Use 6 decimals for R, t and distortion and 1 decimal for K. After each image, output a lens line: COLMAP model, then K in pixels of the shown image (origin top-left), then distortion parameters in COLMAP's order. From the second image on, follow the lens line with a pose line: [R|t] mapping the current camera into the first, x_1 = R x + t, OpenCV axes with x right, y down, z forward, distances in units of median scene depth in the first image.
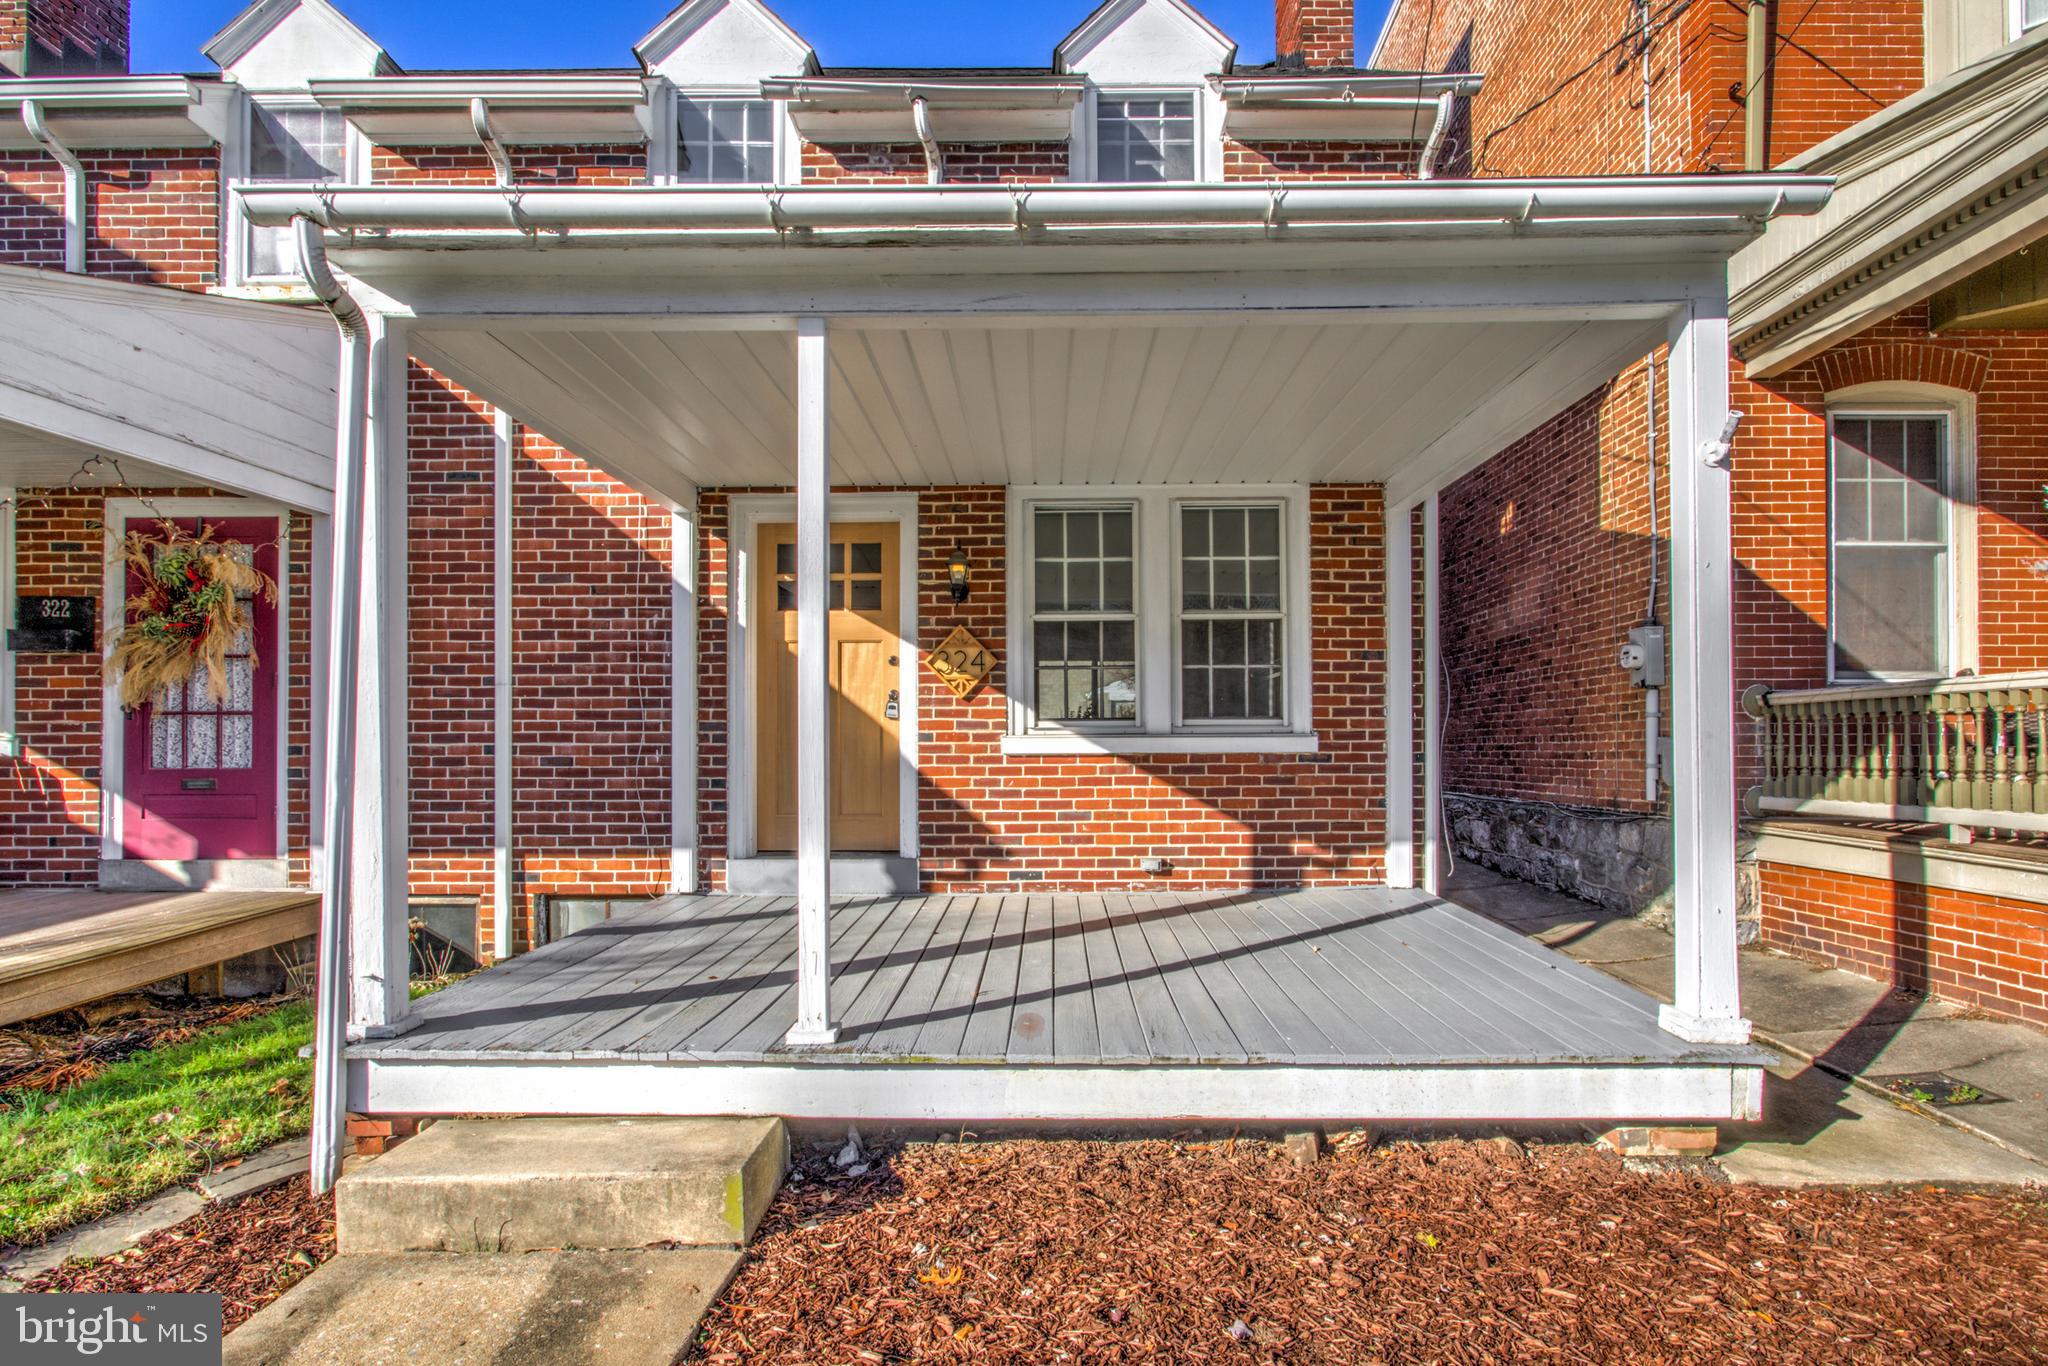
lens RADIAL K [[1009.8, 0, 1027.4], [0, 1009.8, 721.4], [0, 0, 1]] dist [-0.028412, 0.007623]
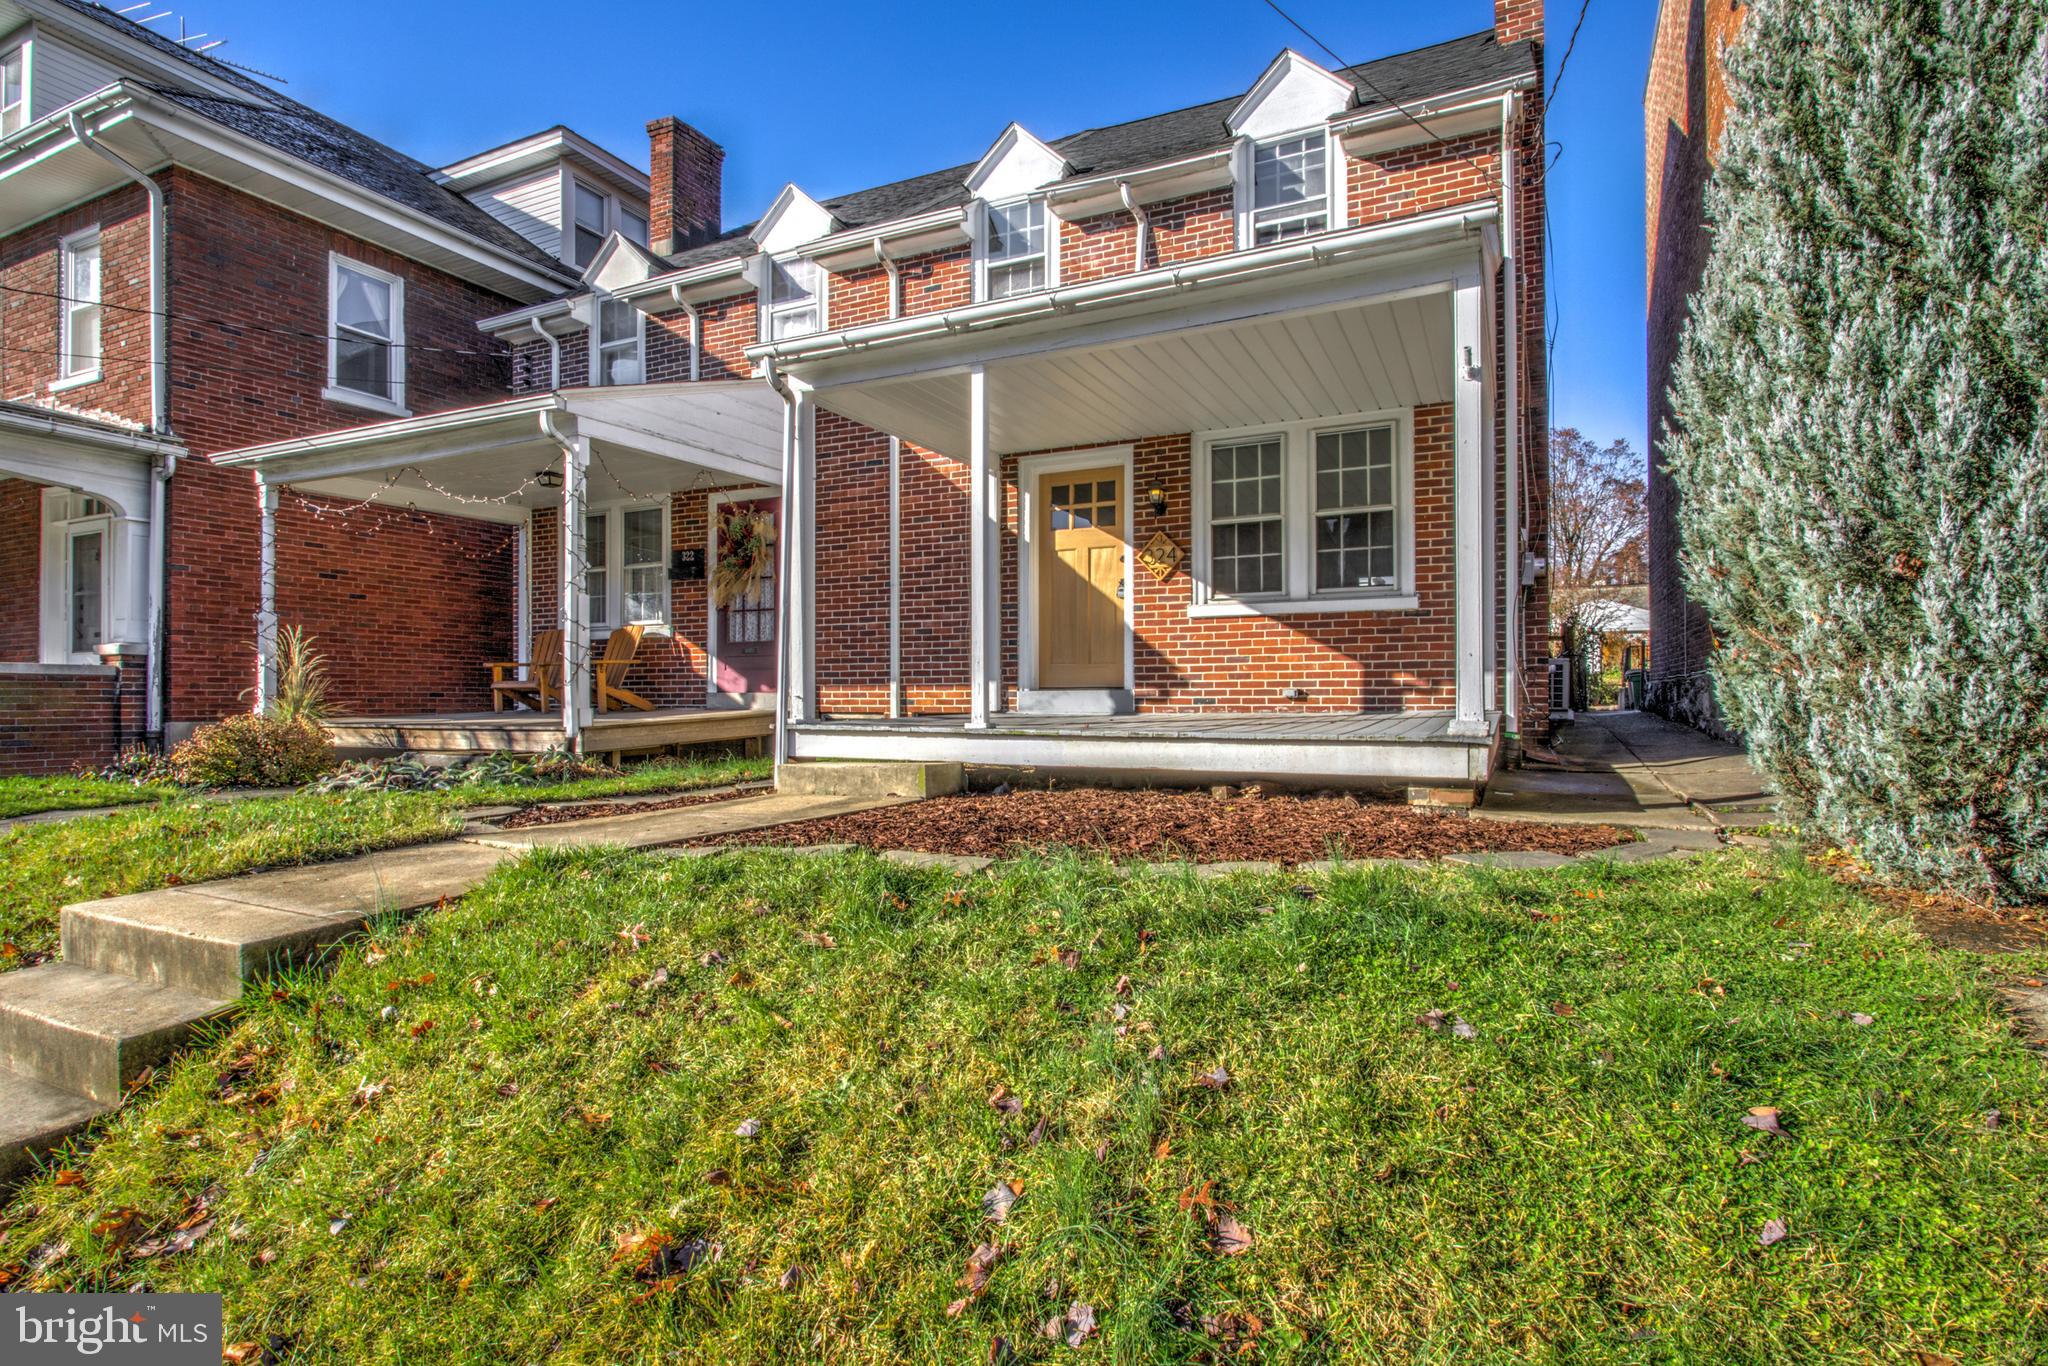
lens RADIAL K [[1015.8, 0, 1037.0], [0, 1015.8, 683.7], [0, 0, 1]] dist [-0.064921, 0.033837]
pose [[0.902100, -0.006612, -0.431477, 0.405805], [0.008731, 0.999958, 0.002931, 0.120857], [0.431439, -0.006411, 0.902119, -0.406561]]
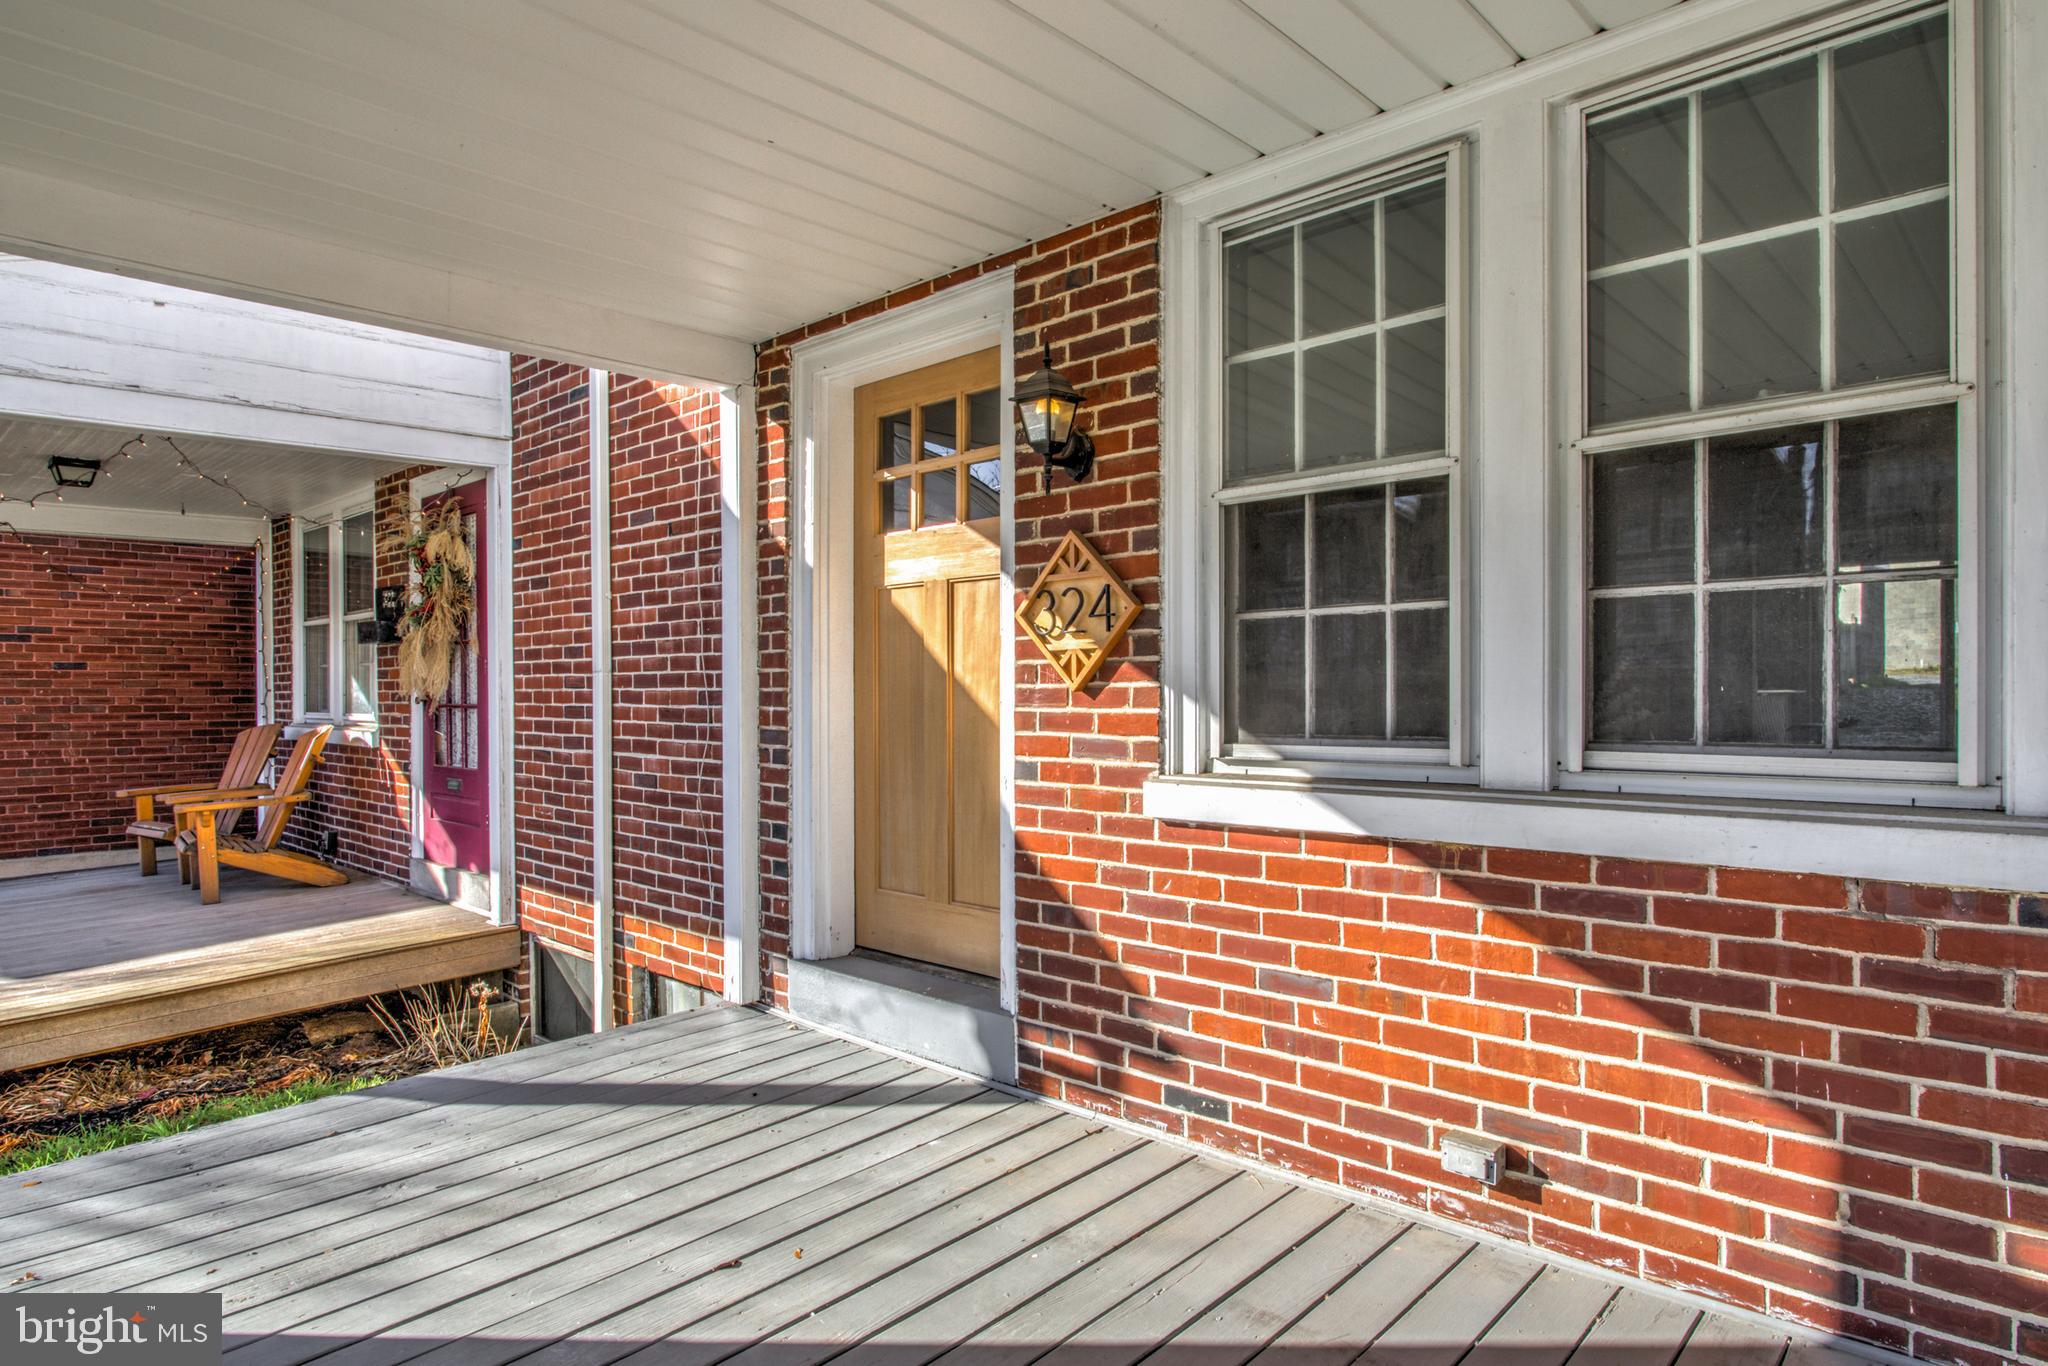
lens RADIAL K [[1136.8, 0, 1093.6], [0, 1136.8, 691.3], [0, 0, 1]] dist [-0.029728, 0.028158]
pose [[0.751316, 0.000817, -0.659942, 0.282497], [0.023303, 0.999343, 0.027767, -0.036563], [0.659531, -0.036241, 0.750803, 0.613146]]
